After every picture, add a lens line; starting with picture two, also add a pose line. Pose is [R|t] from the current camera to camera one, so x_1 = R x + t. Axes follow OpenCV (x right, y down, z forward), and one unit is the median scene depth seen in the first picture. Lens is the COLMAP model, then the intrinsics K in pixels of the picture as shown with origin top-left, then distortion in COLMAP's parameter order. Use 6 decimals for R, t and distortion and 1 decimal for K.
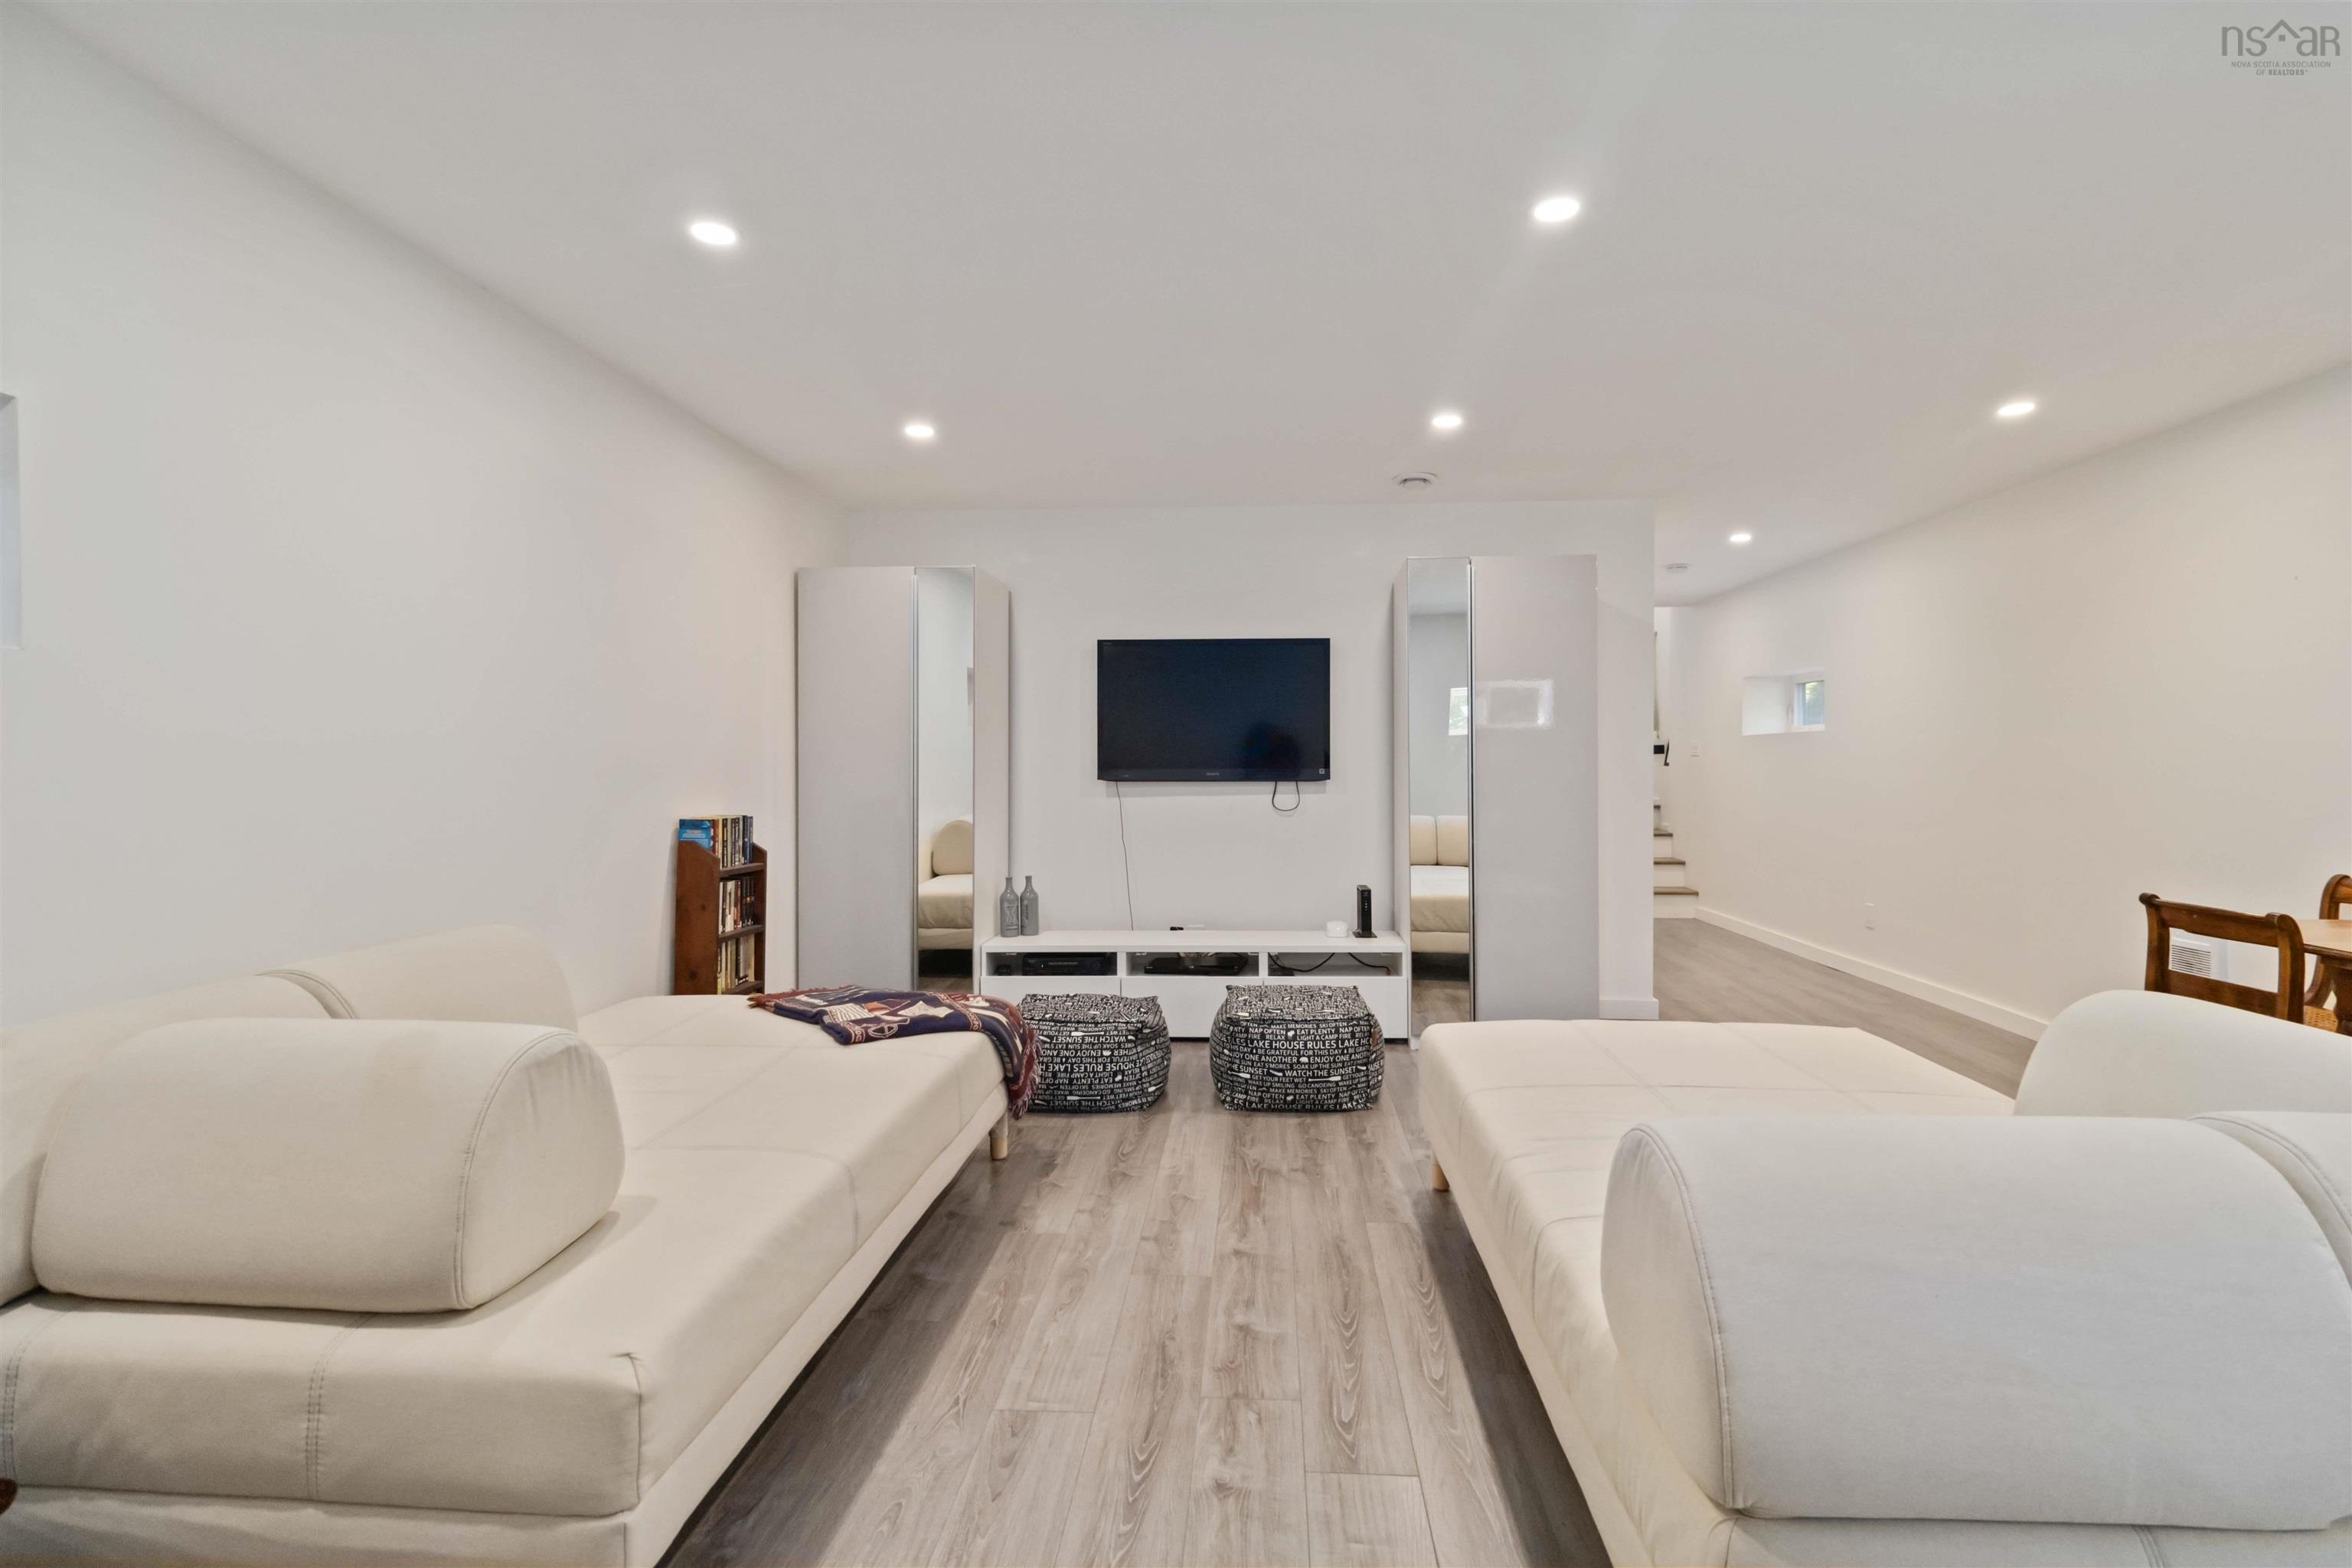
lens RADIAL K [[1090.5, 0, 1177.2], [0, 1090.5, 755.8], [0, 0, 1]] dist [0.061808, -0.029858]
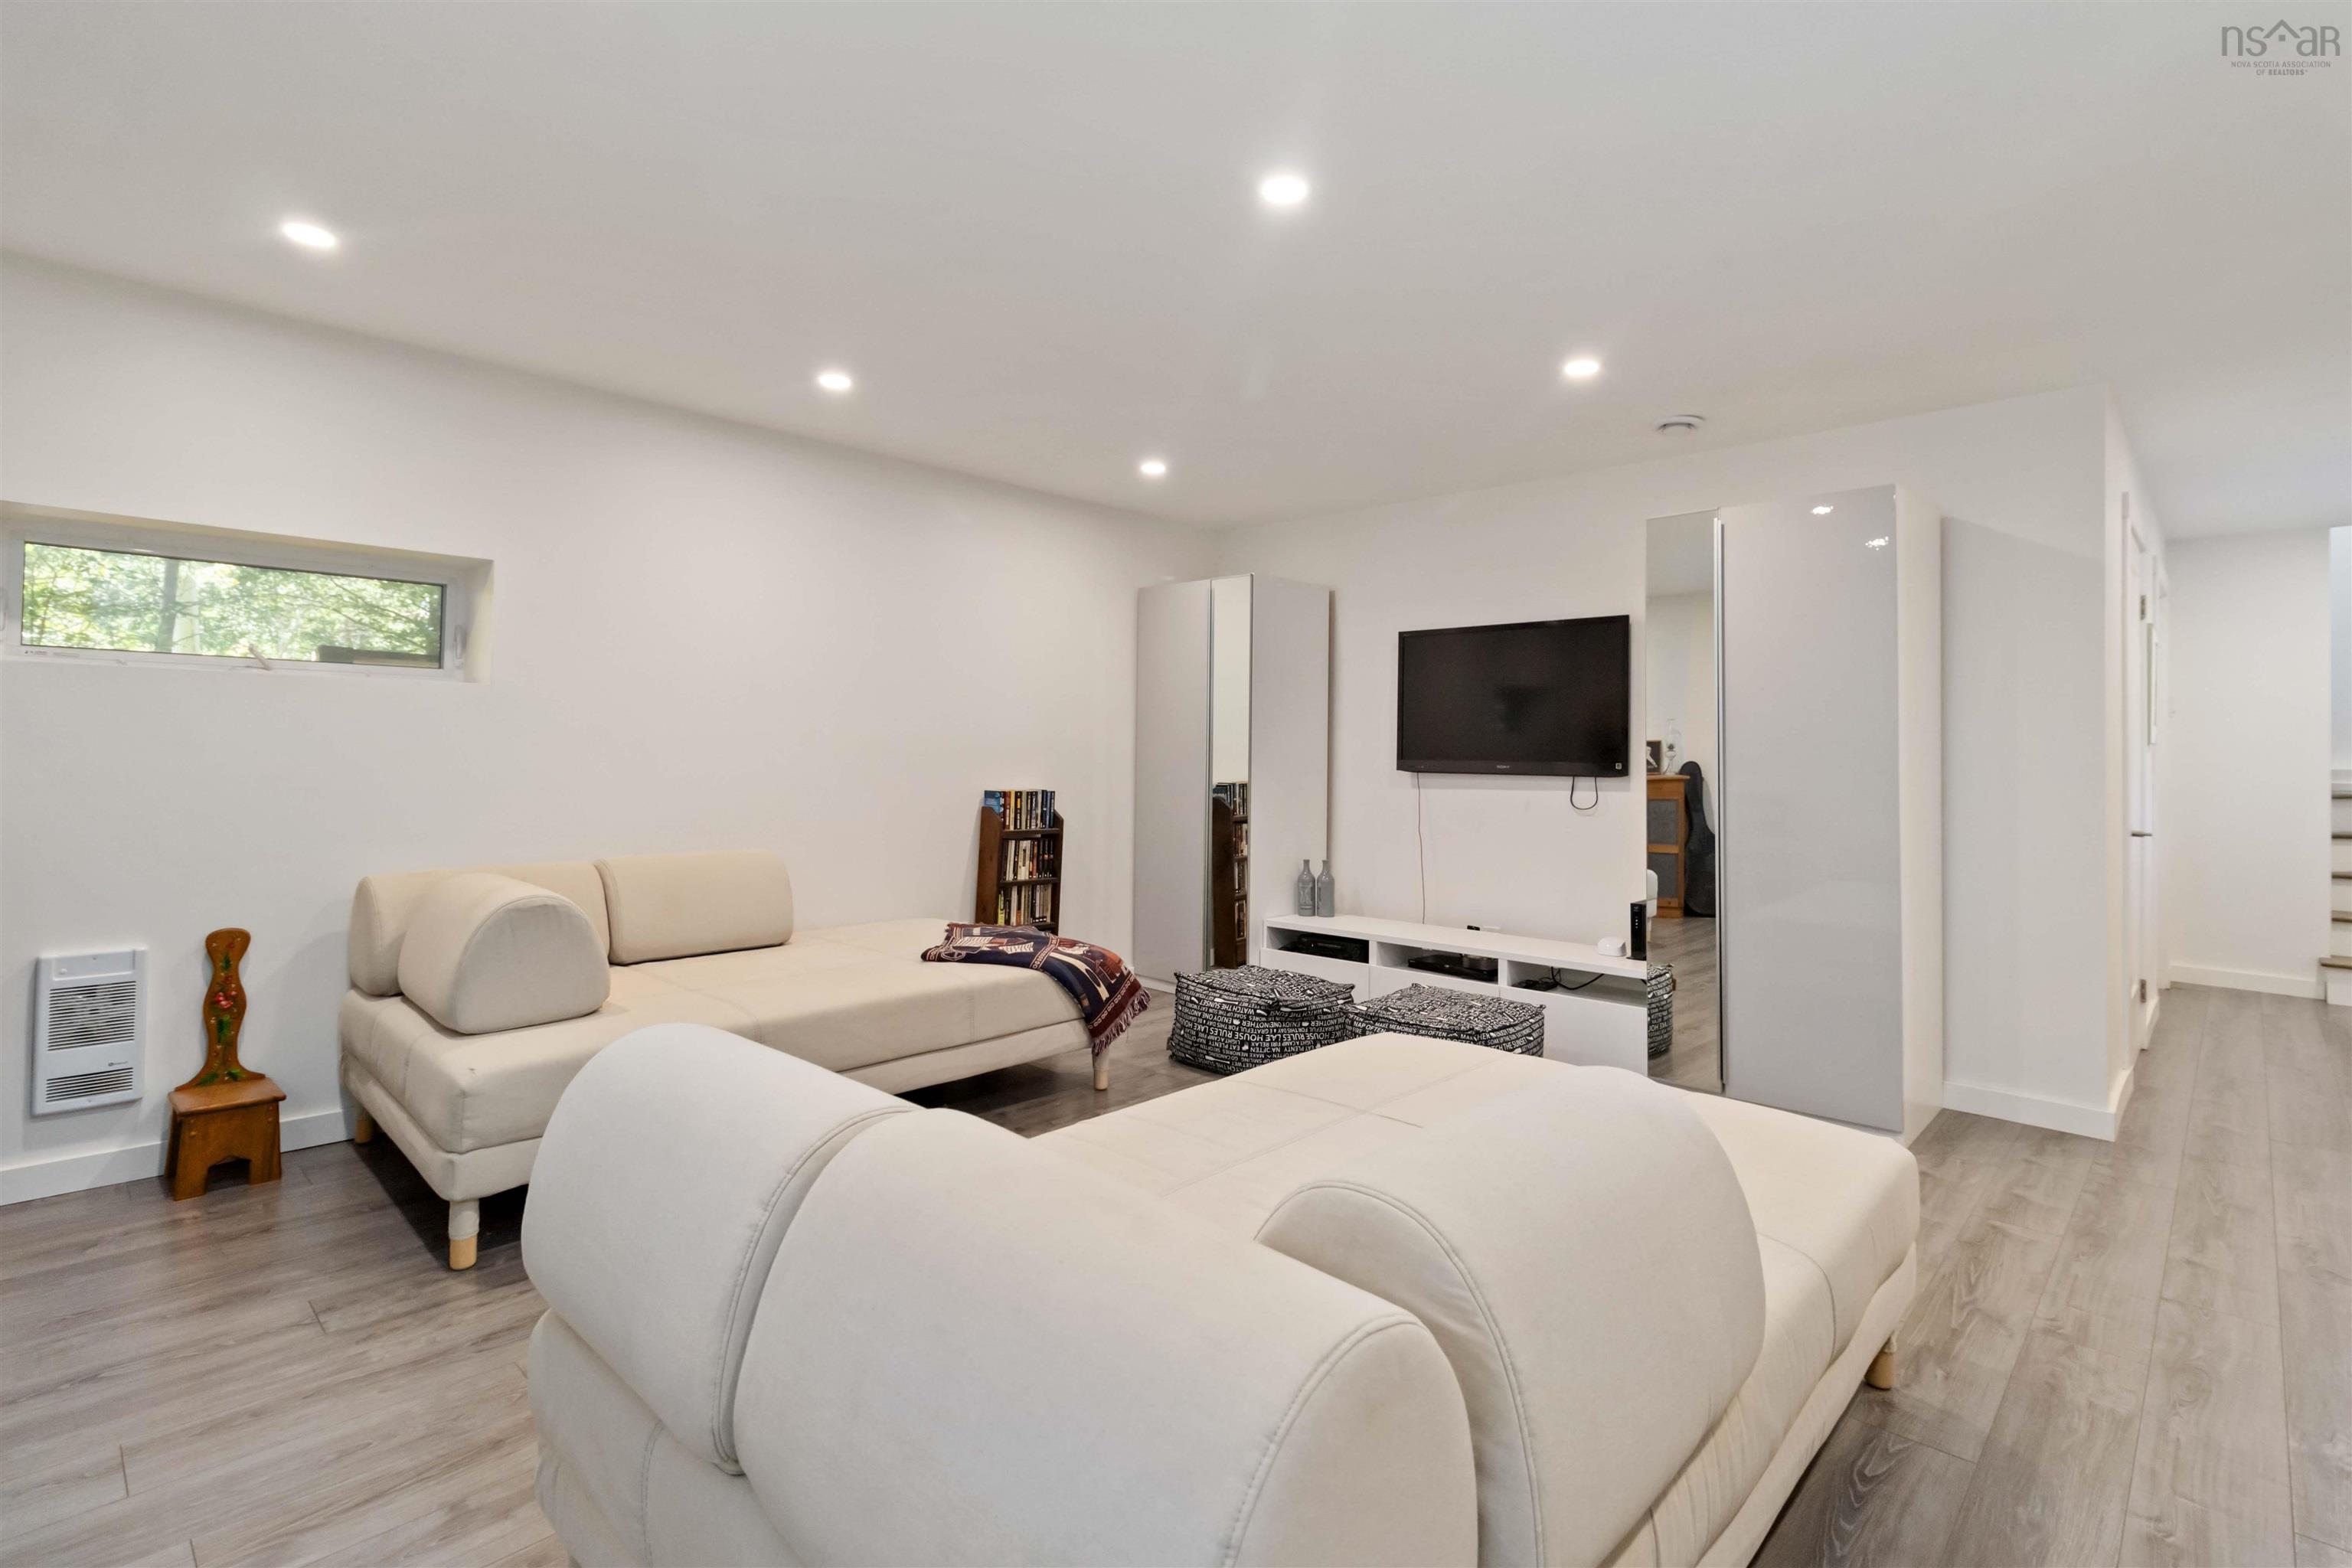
lens RADIAL K [[1095.7, 0, 1175.3], [0, 1095.7, 715.1], [0, 0, 1]] dist [0.035282, -0.030362]
pose [[0.776137, -0.009677, -0.630490, 0.518617], [-0.009049, 0.999608, -0.026481, -0.000160], [0.630499, 0.026258, 0.775746, 0.108477]]
